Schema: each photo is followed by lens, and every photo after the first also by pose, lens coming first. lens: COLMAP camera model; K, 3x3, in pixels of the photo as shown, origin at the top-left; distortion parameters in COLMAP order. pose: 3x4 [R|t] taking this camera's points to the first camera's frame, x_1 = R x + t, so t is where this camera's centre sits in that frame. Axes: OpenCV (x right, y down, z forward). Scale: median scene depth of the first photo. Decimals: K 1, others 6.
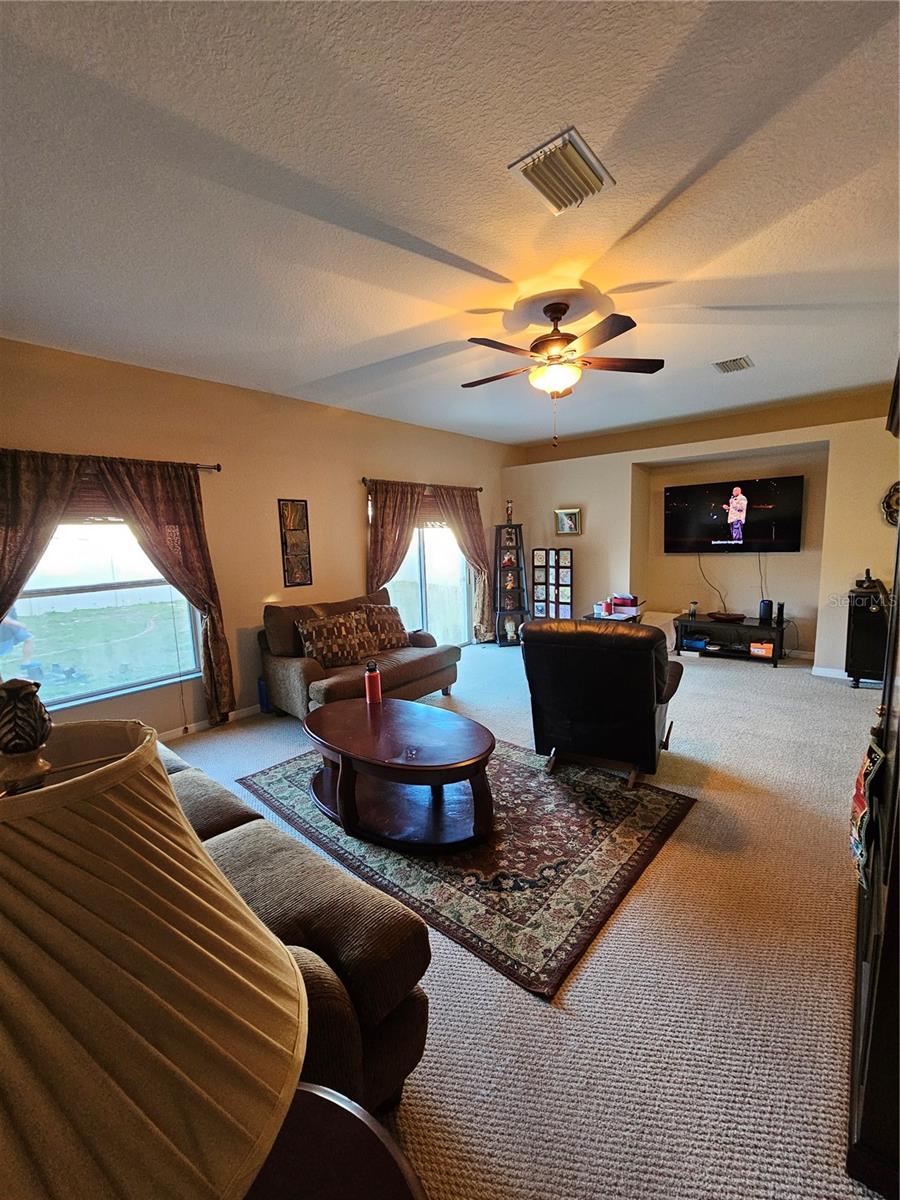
lens RADIAL K [[489.9, 0, 450.0], [0, 489.9, 600.0], [0, 0, 1]] dist [0.000169, -0.000151]
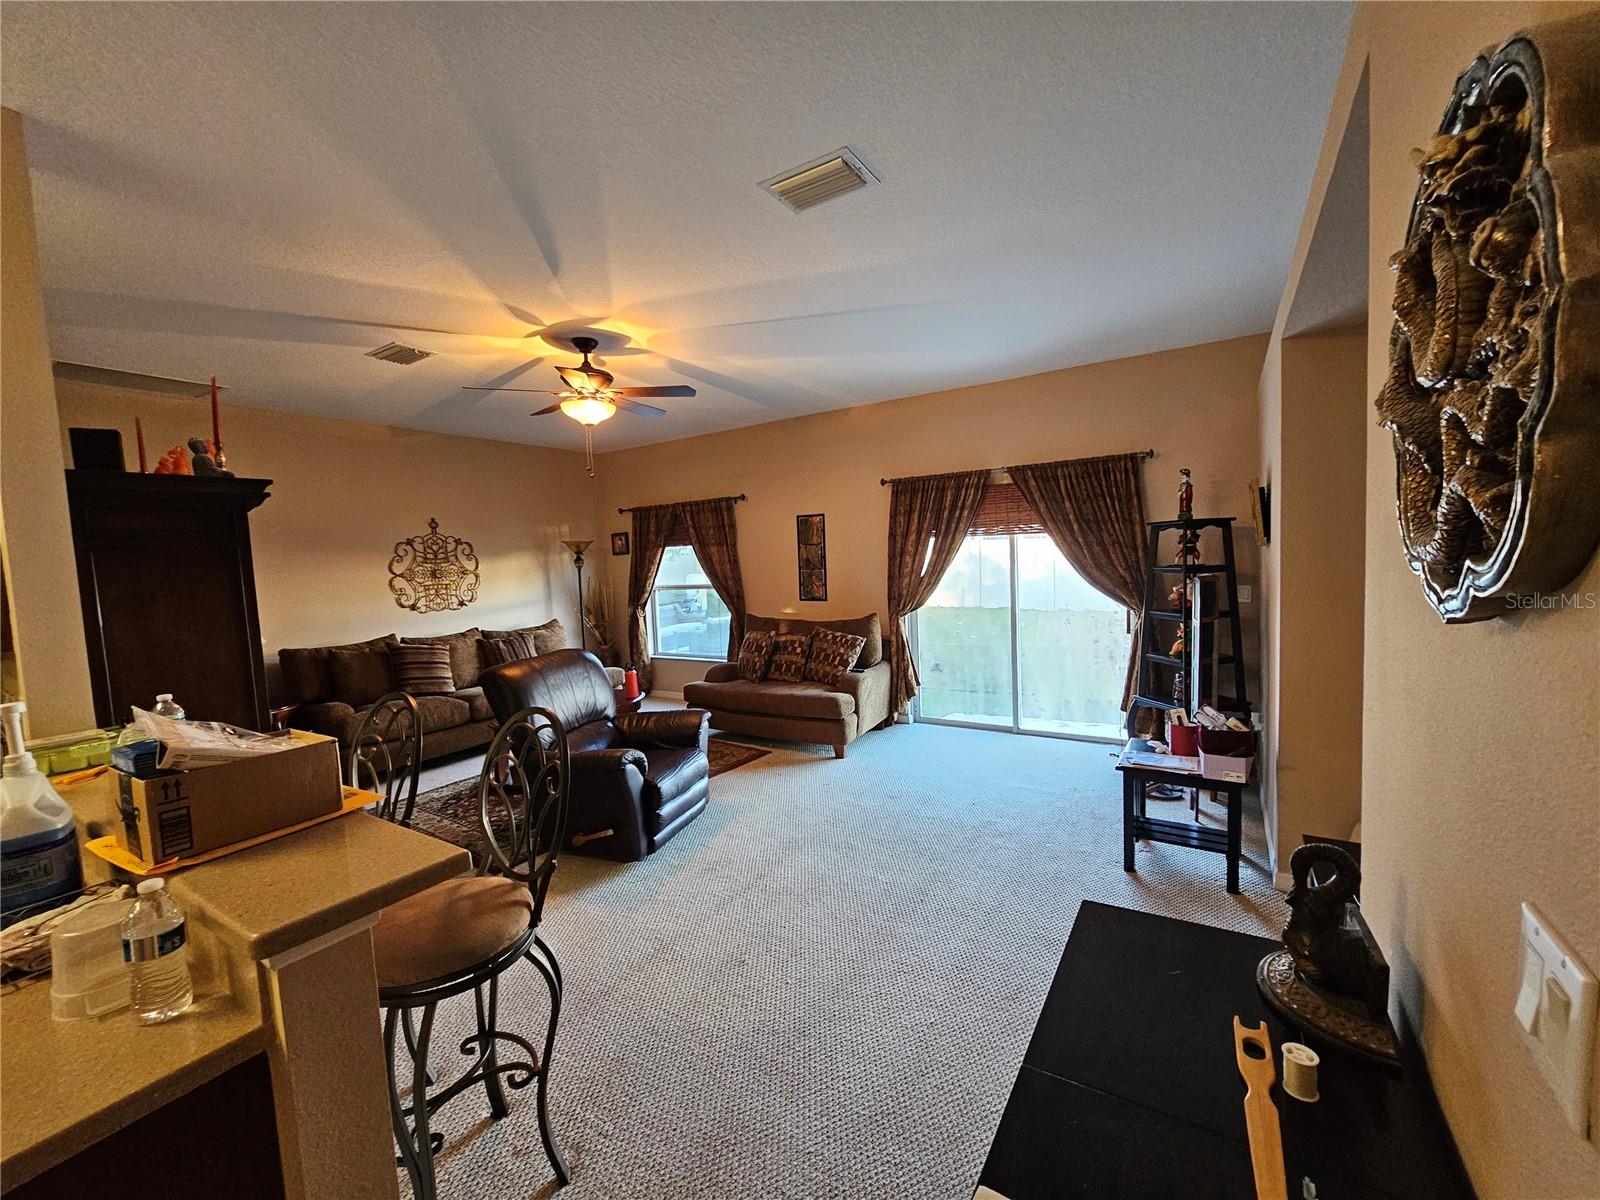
lens RADIAL K [[653.2, 0, 800.0], [0, 653.2, 600.0], [0, 0, 1]] dist [0.000169, -0.000151]
pose [[0.132613, 0.094259, -0.986676, 1.221942], [-0.091011, 0.992420, 0.082576, -0.168088], [0.986981, 0.078847, 0.140186, 0.964275]]
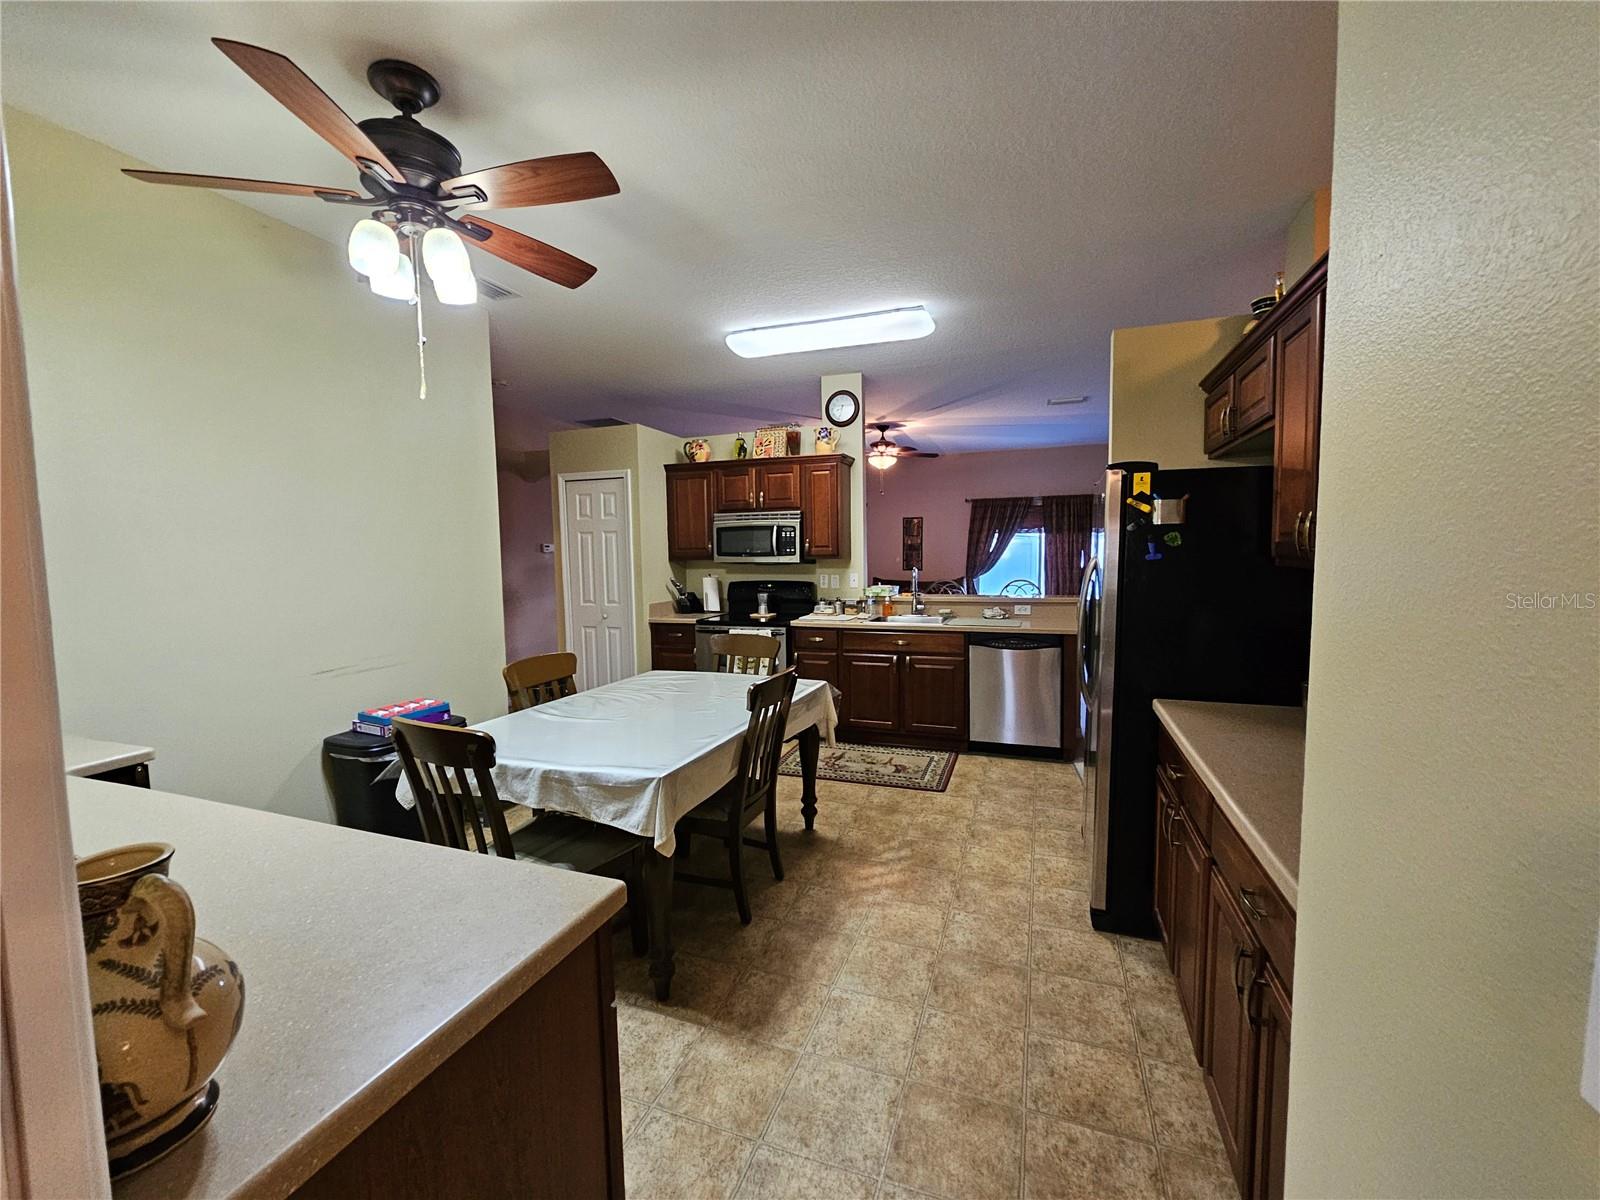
lens RADIAL K [[653.2, 0, 800.0], [0, 653.2, 600.0], [0, 0, 1]] dist [0.000169, -0.000151]
pose [[0.346969, 0.094069, -0.933147, 1.934066], [-0.116957, 0.991530, 0.056467, -0.013860], [0.930556, 0.089546, 0.355032, -0.124414]]
